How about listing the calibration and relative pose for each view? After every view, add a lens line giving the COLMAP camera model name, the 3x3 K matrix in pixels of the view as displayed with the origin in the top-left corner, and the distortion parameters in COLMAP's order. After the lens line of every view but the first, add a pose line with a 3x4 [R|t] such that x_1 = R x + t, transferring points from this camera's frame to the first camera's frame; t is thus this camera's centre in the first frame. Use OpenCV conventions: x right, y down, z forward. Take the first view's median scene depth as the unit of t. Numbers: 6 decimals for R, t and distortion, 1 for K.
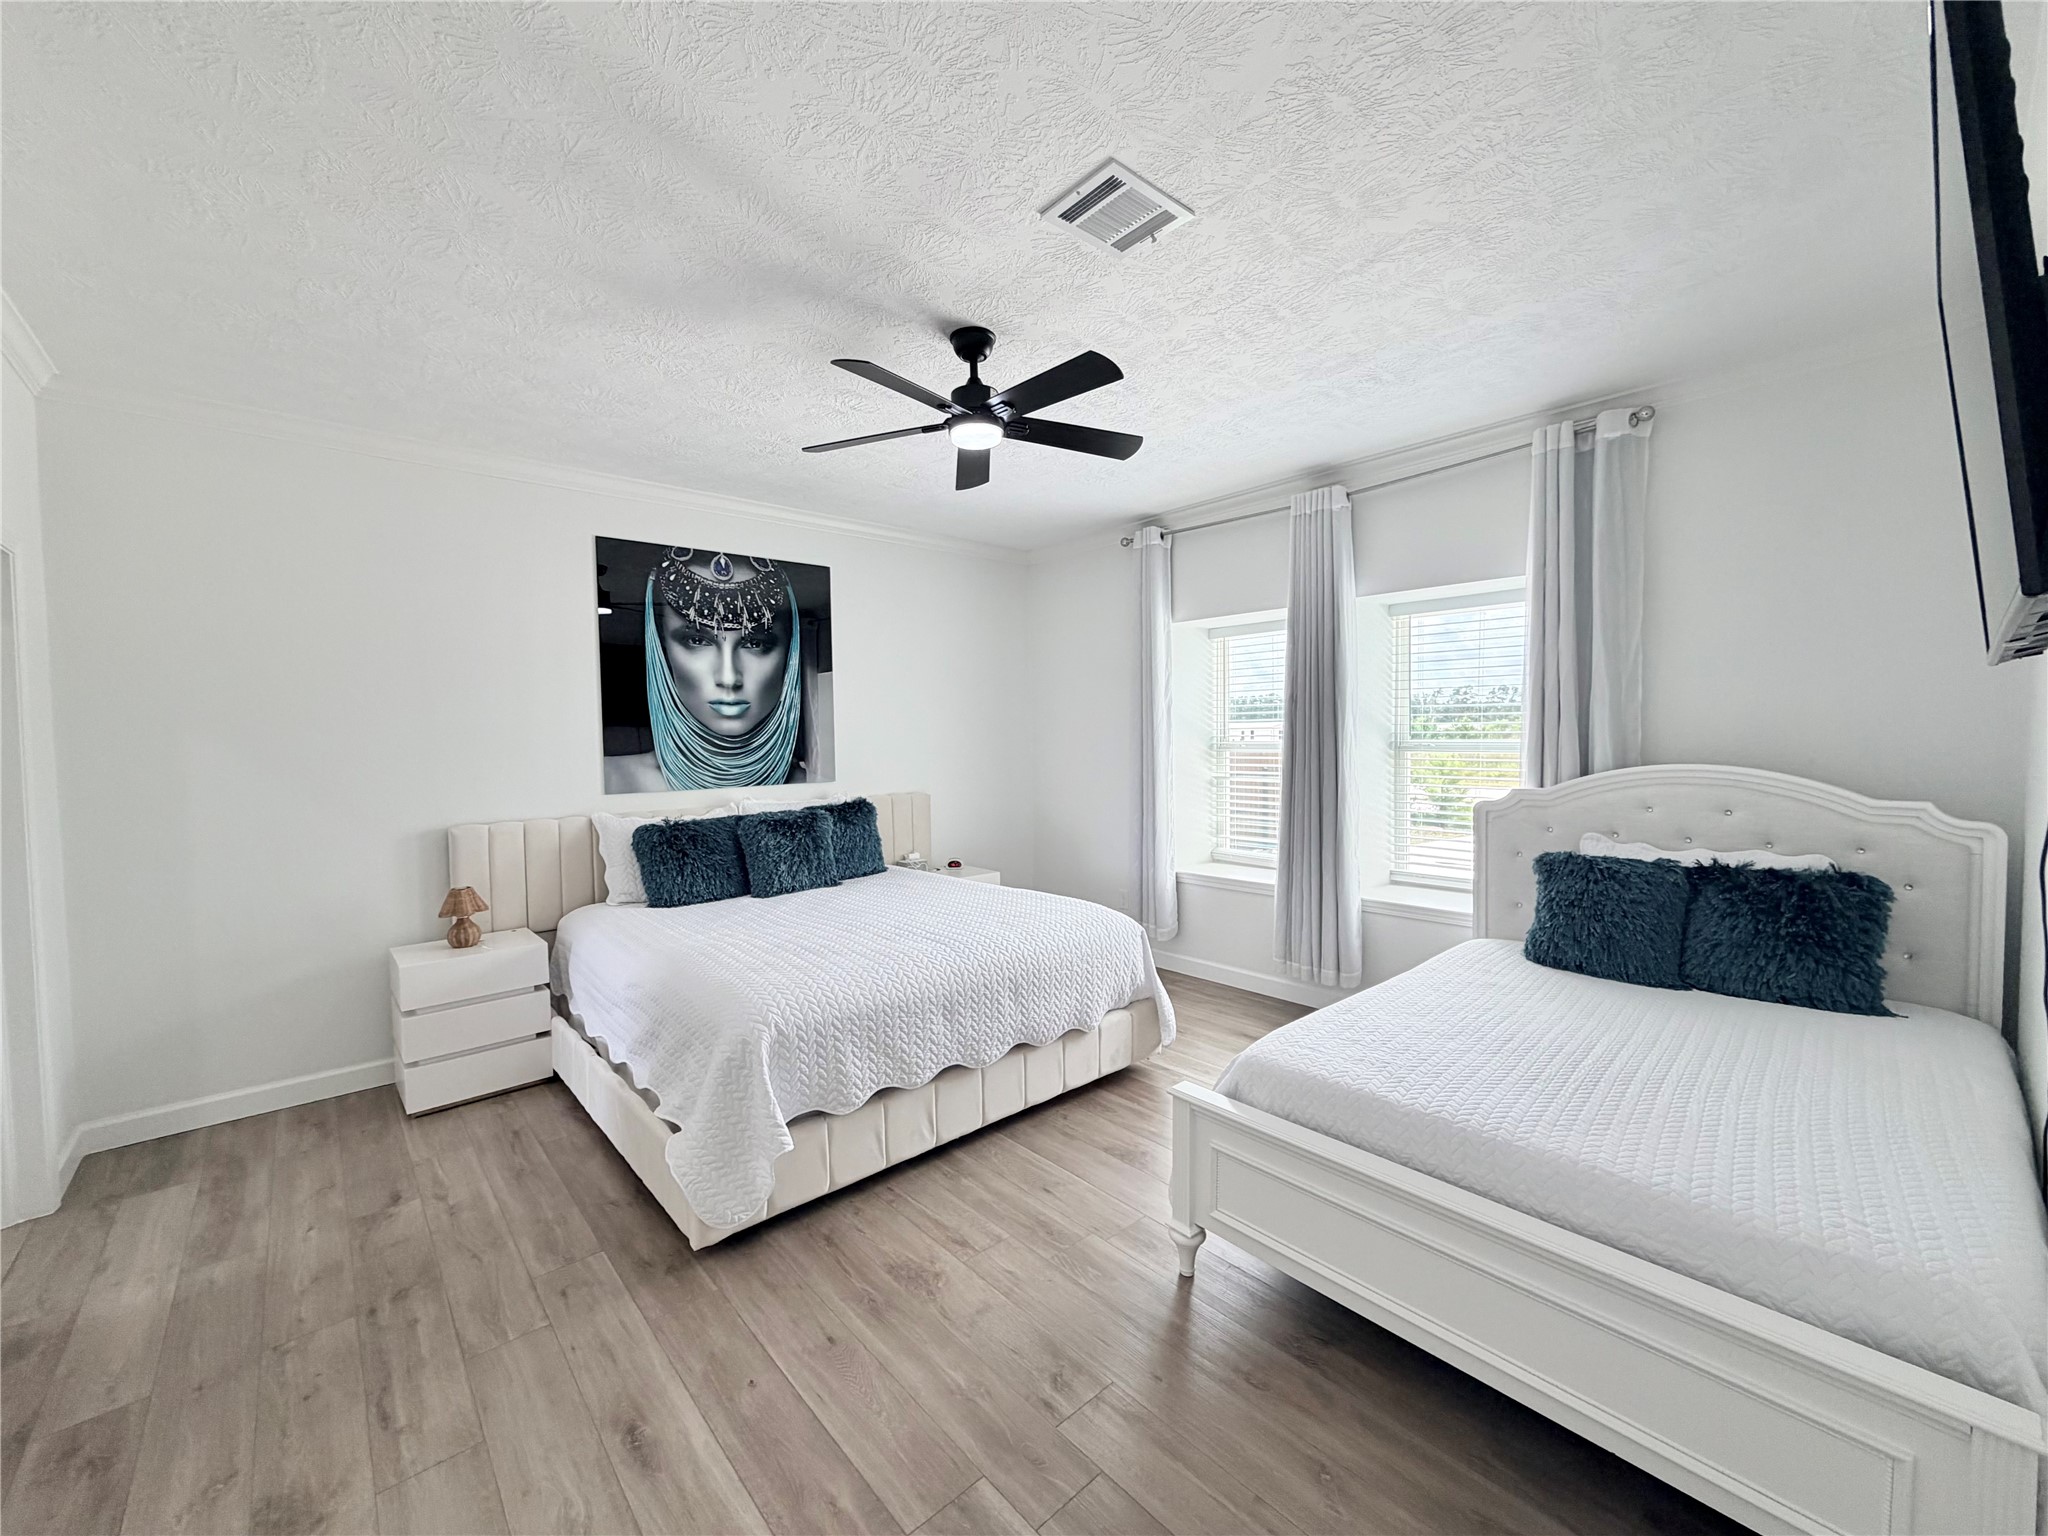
lens RADIAL K [[815.5, 0, 1024.6], [0, 815.5, 767.4], [0, 0, 1]] dist [0.001826, -0.000870]
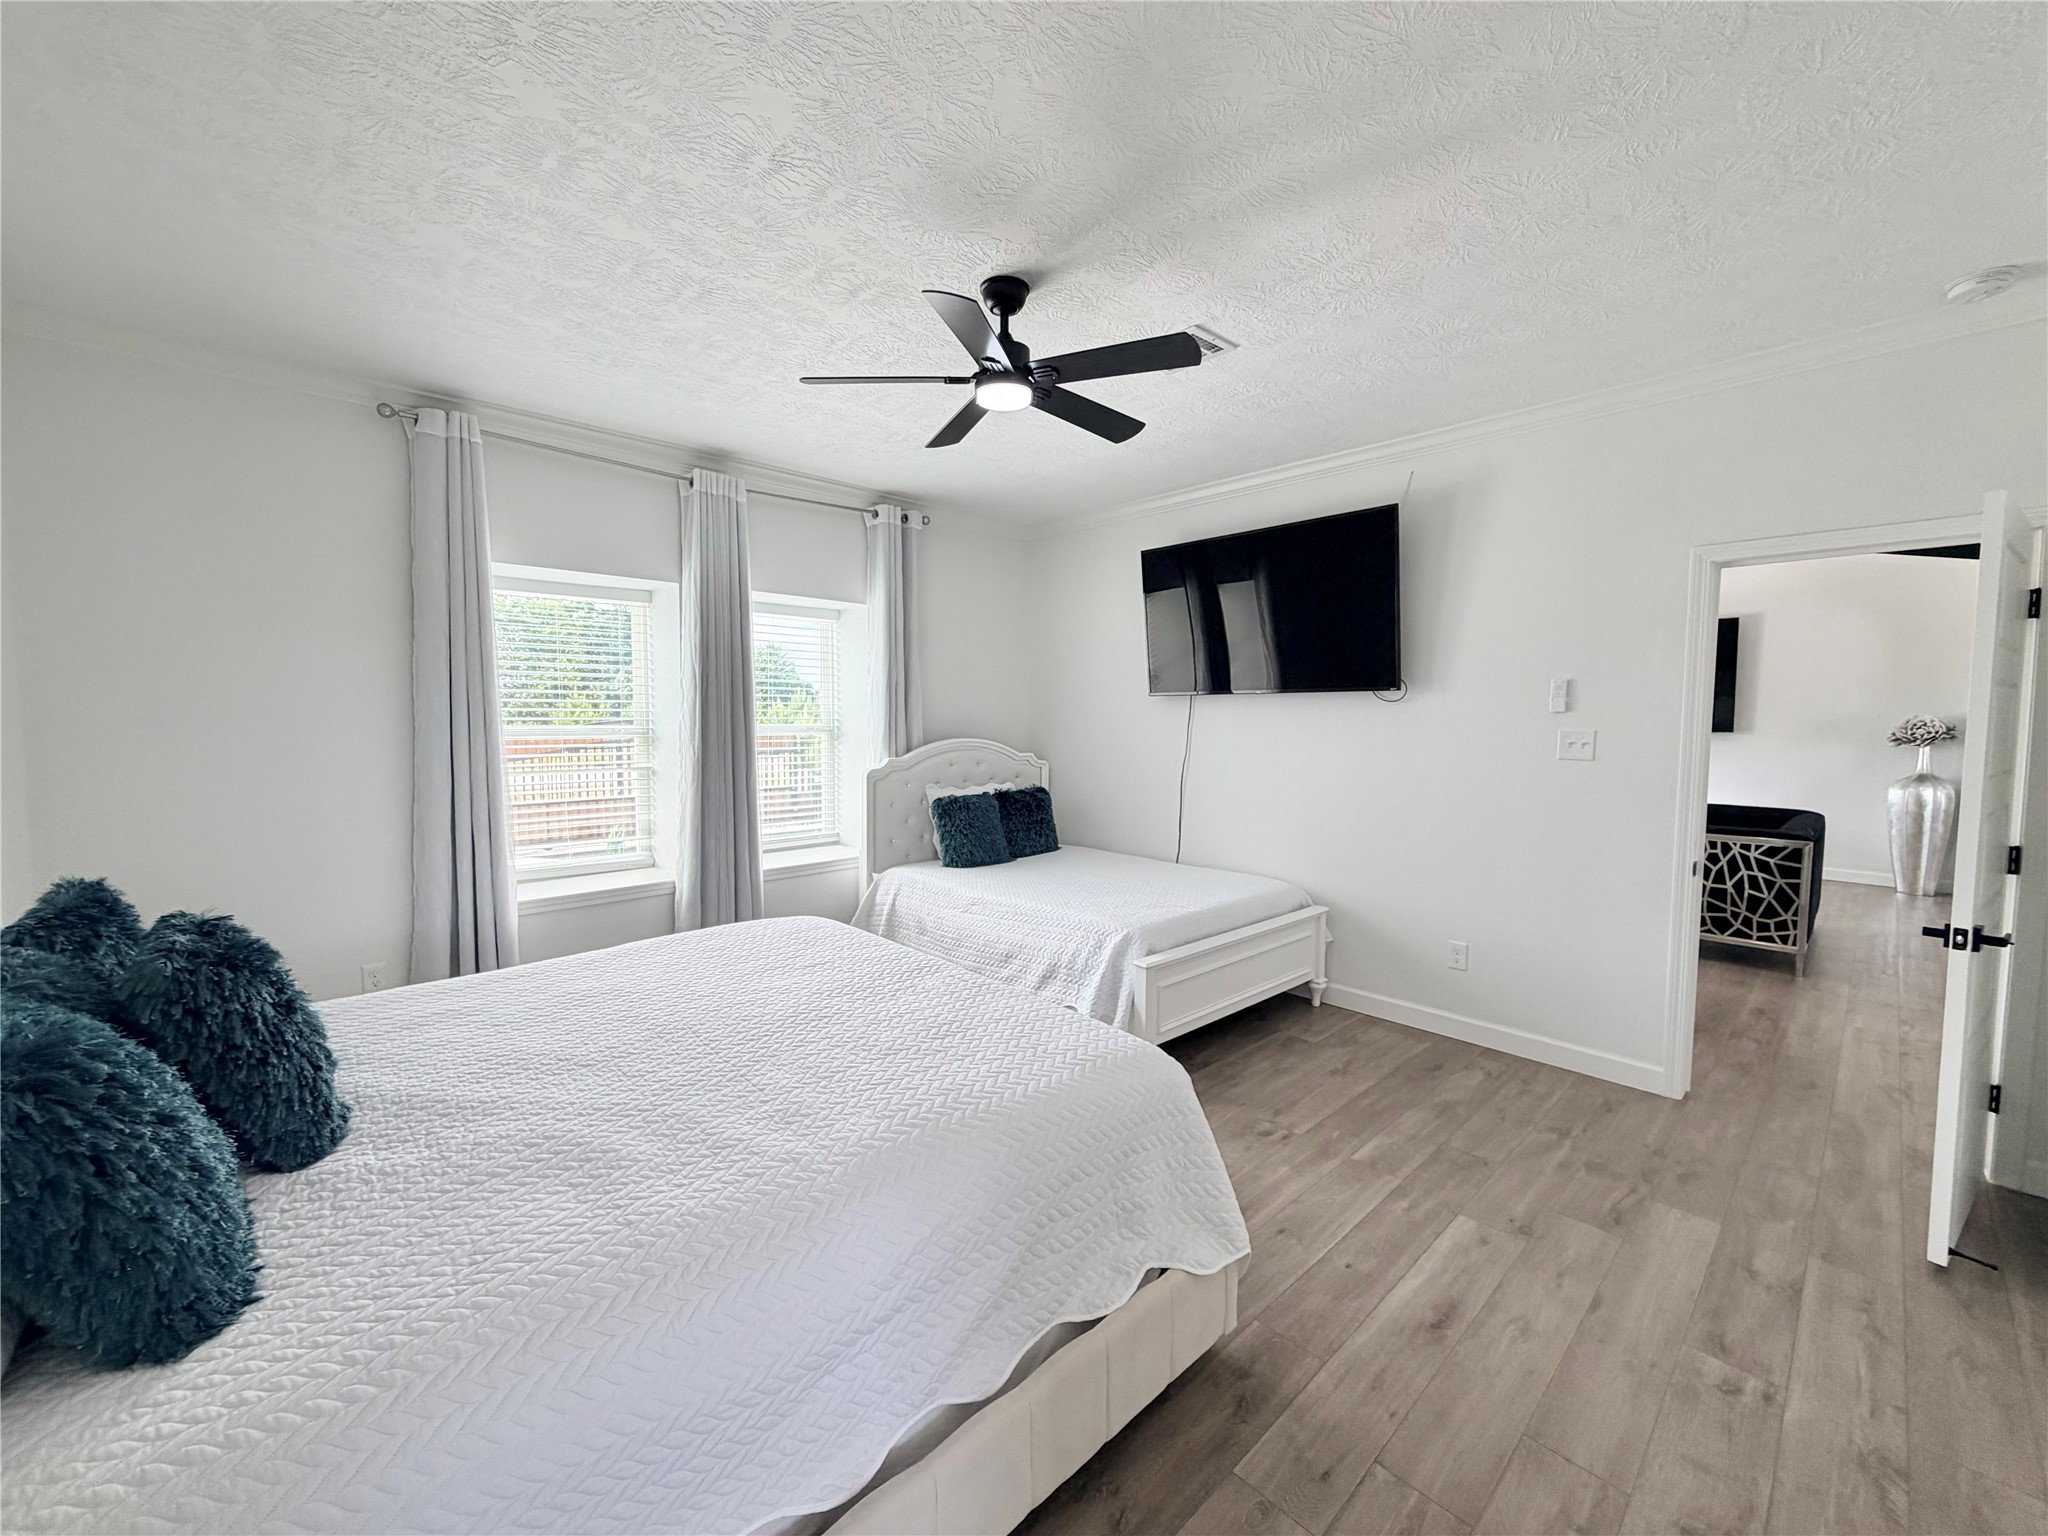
lens RADIAL K [[815.5, 0, 1022.5], [0, 815.5, 764.1], [0, 0, 1]] dist [0.001826, -0.000870]
pose [[-0.027953, -0.046352, 0.998534, -1.325835], [0.036916, 0.998195, 0.047370, -0.038198], [-0.998927, 0.038186, -0.026191, 1.335246]]
